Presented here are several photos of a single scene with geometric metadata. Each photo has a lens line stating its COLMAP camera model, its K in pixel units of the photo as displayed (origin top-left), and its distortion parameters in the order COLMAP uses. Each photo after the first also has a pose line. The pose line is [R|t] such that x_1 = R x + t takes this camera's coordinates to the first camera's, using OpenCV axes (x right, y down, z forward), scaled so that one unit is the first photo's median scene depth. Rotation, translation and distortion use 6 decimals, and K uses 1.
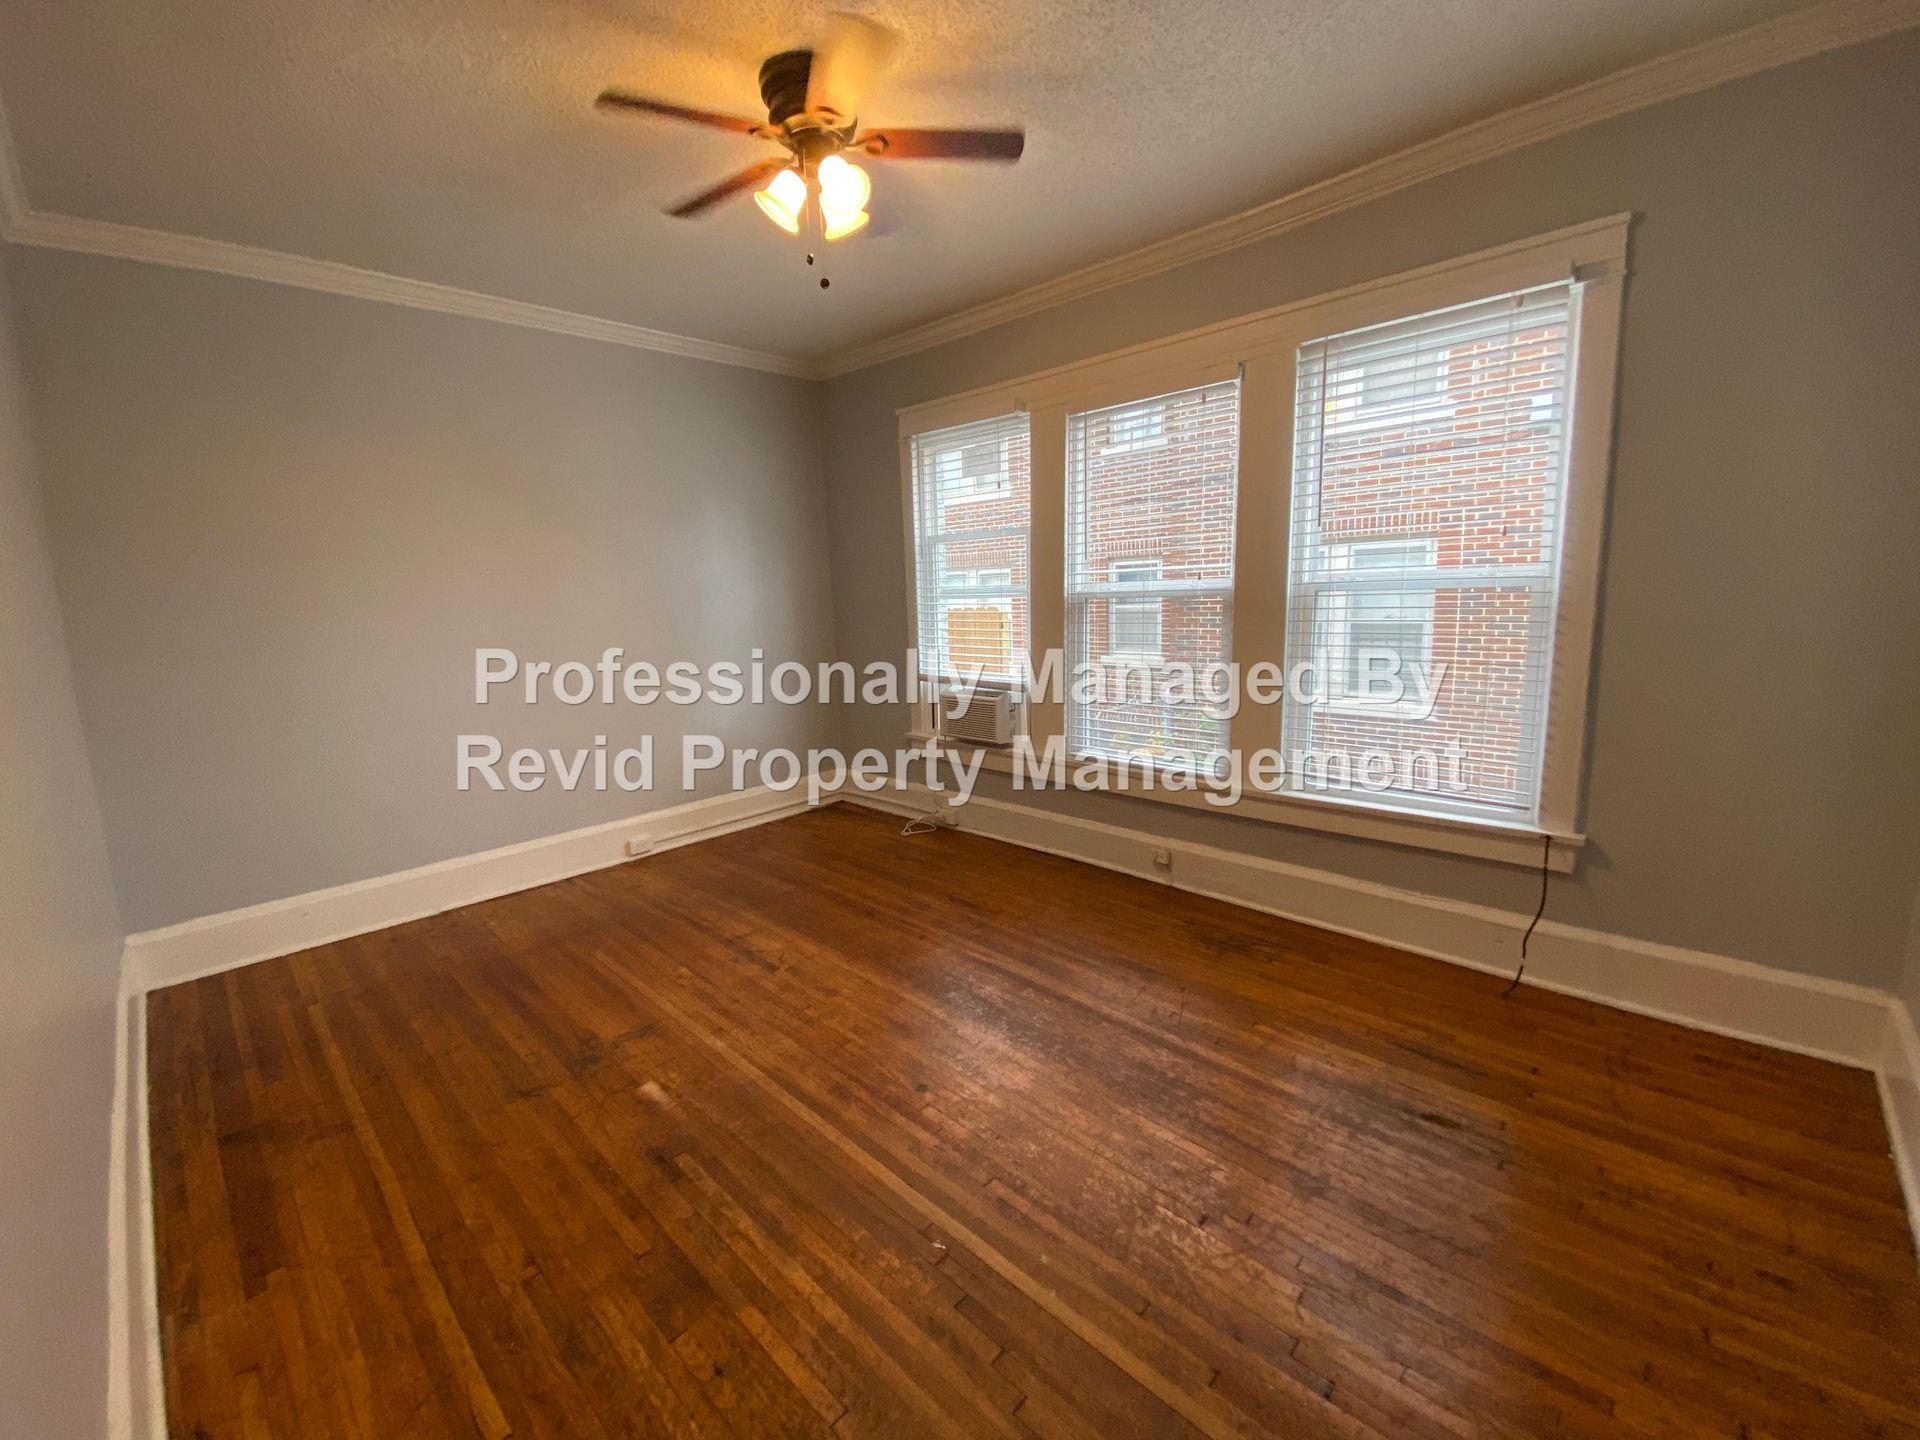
lens RADIAL K [[780.3, 0, 946.8], [0, 780.3, 707.0], [0, 0, 1]] dist [0.021228, -0.022147]
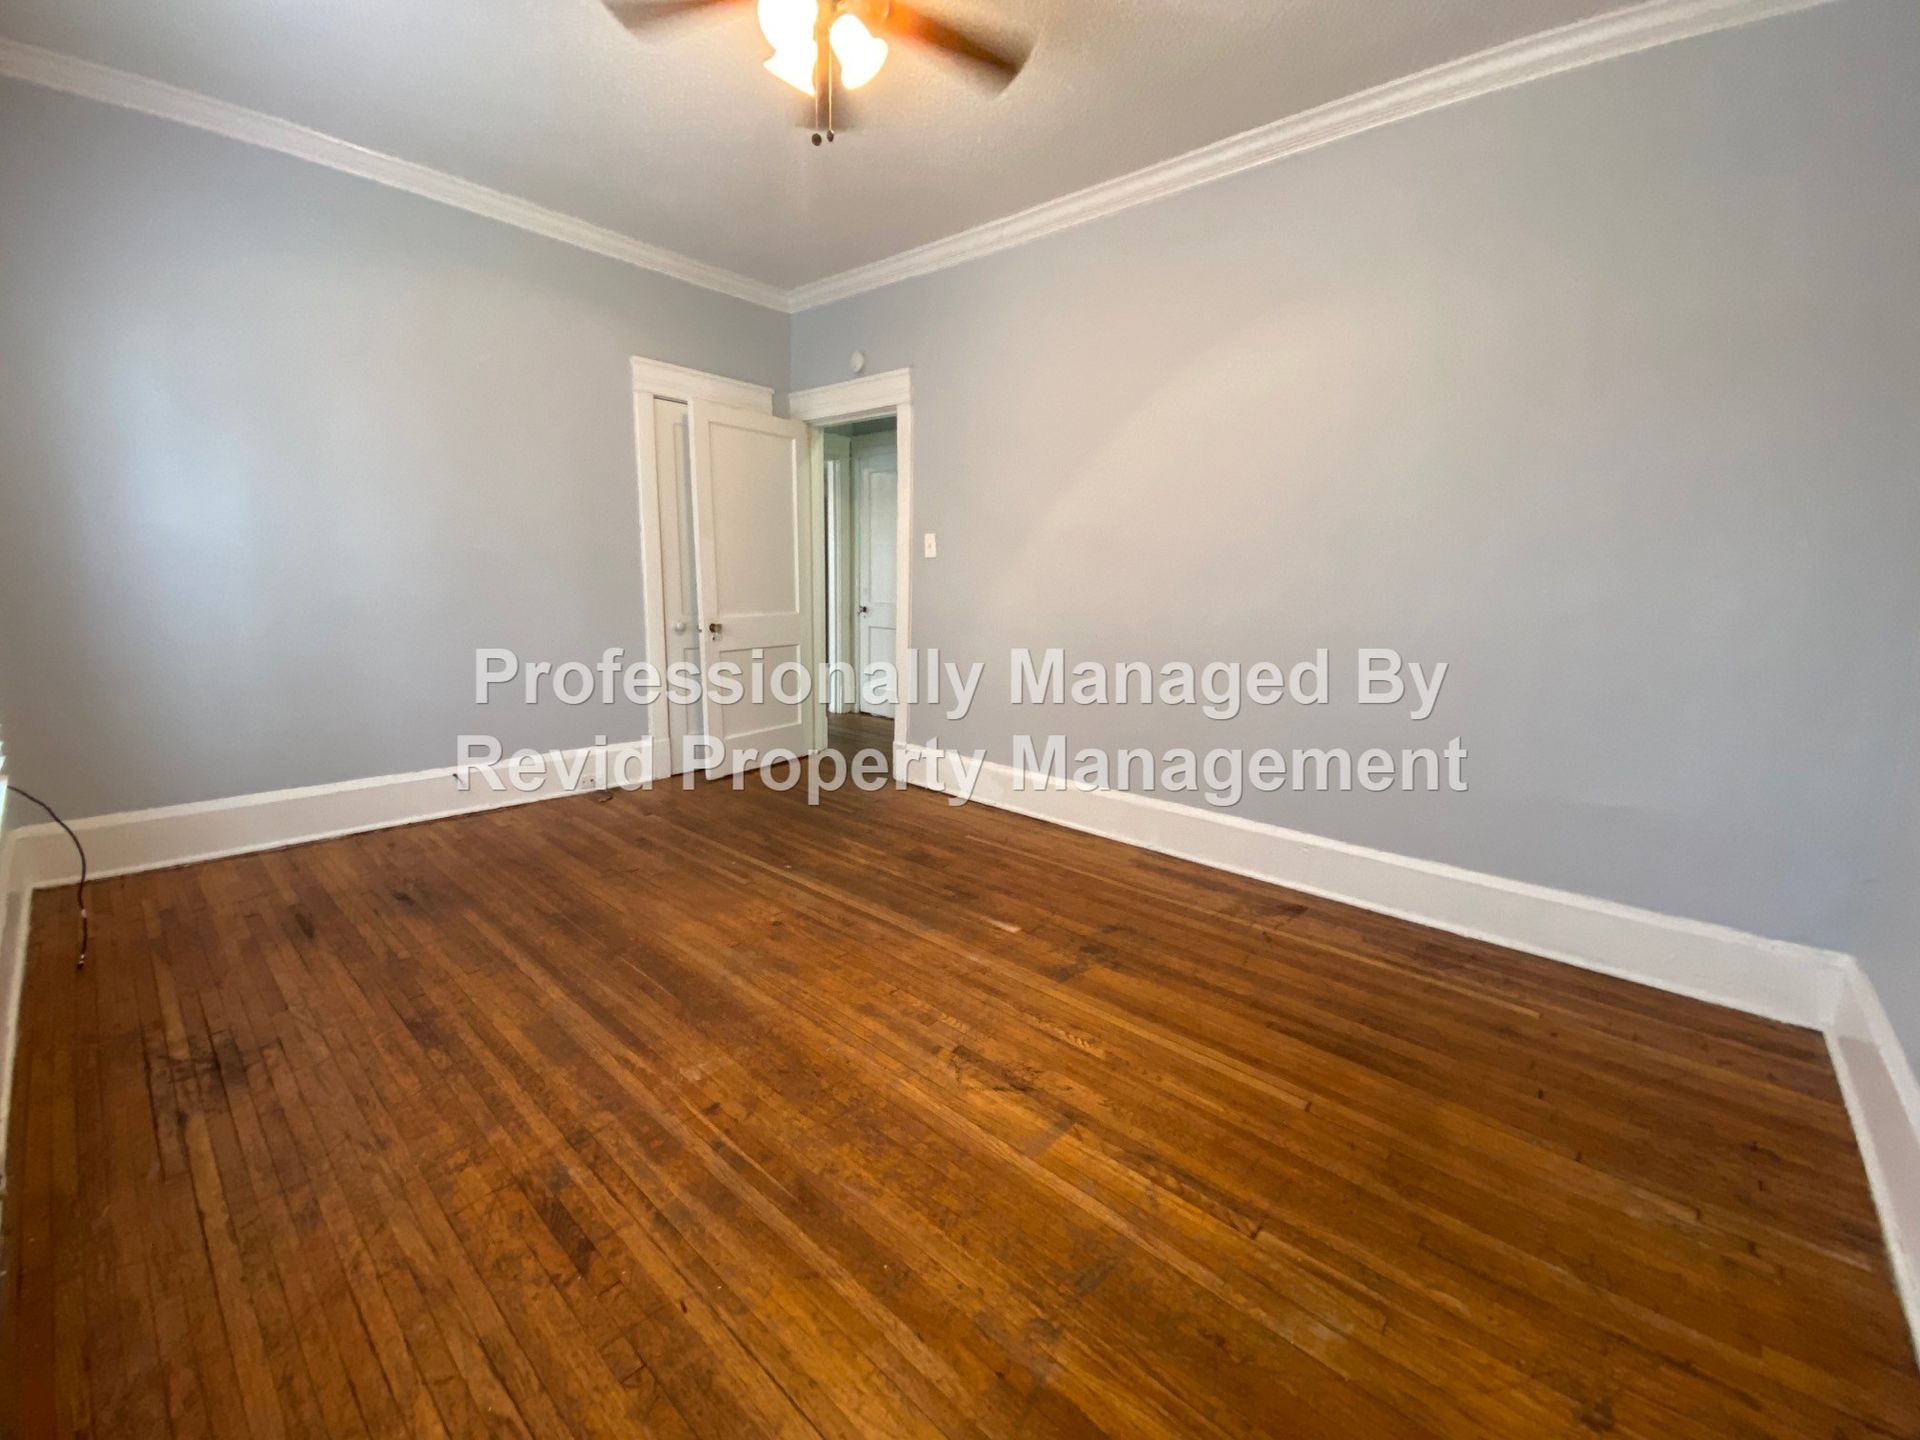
lens RADIAL K [[780.3, 0, 946.8], [0, 780.3, 707.0], [0, 0, 1]] dist [0.021228, -0.022147]
pose [[-0.999370, 0.013730, -0.032716, -0.243929], [0.002463, 0.946709, 0.322082, -0.194249], [0.035395, 0.321799, -0.946146, 1.946884]]
